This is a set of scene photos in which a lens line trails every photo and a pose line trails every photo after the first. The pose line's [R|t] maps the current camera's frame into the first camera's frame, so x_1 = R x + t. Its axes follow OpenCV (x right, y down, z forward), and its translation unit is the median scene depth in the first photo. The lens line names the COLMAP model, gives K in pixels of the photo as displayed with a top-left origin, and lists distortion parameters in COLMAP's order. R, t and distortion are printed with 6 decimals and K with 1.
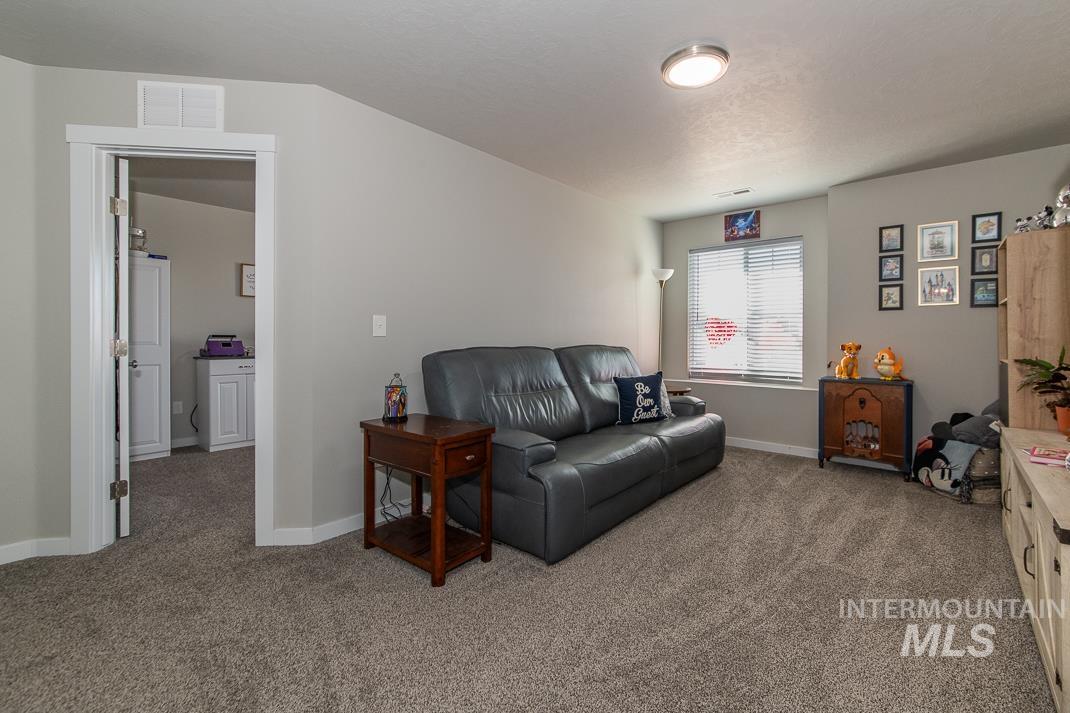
lens RADIAL K [[460.6, 0, 534.4], [0, 460.6, 335.0], [0, 0, 1]] dist [-0.000526, -0.000124]
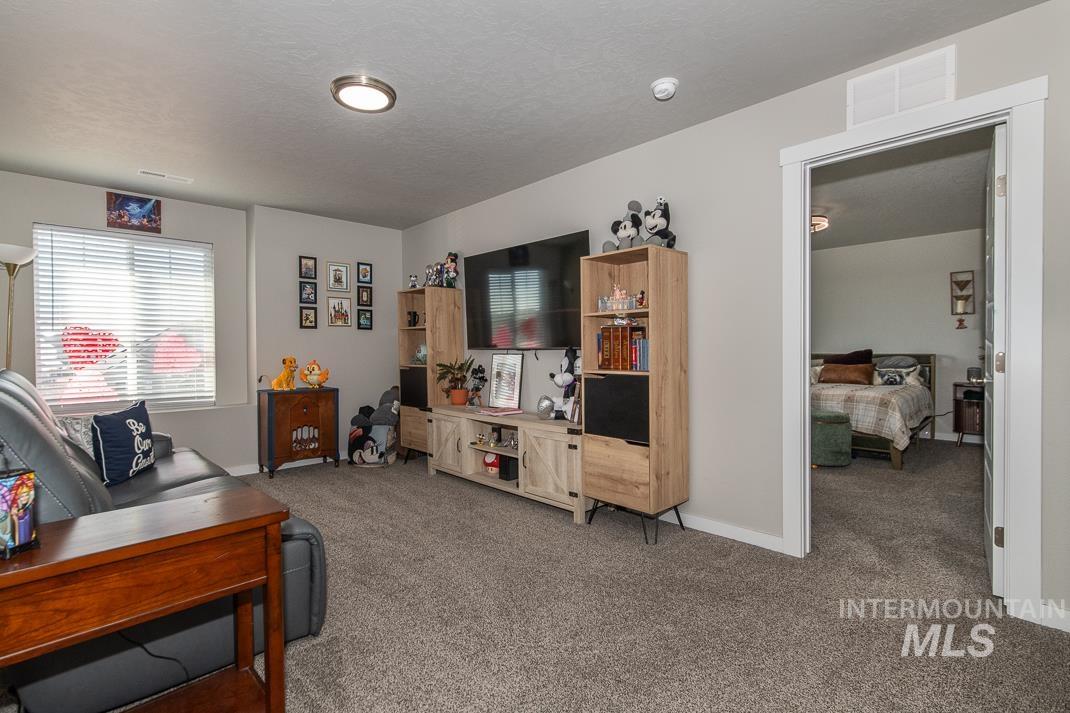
lens RADIAL K [[505.9, 0, 541.4], [0, 505.9, 354.6], [0, 0, 1]] dist [-0.003283, -0.000600]
pose [[0.082416, -0.012737, 0.996517, -0.473140], [0.004737, 0.999912, 0.012388, -0.000982], [-0.996587, 0.003700, 0.082469, 0.310890]]
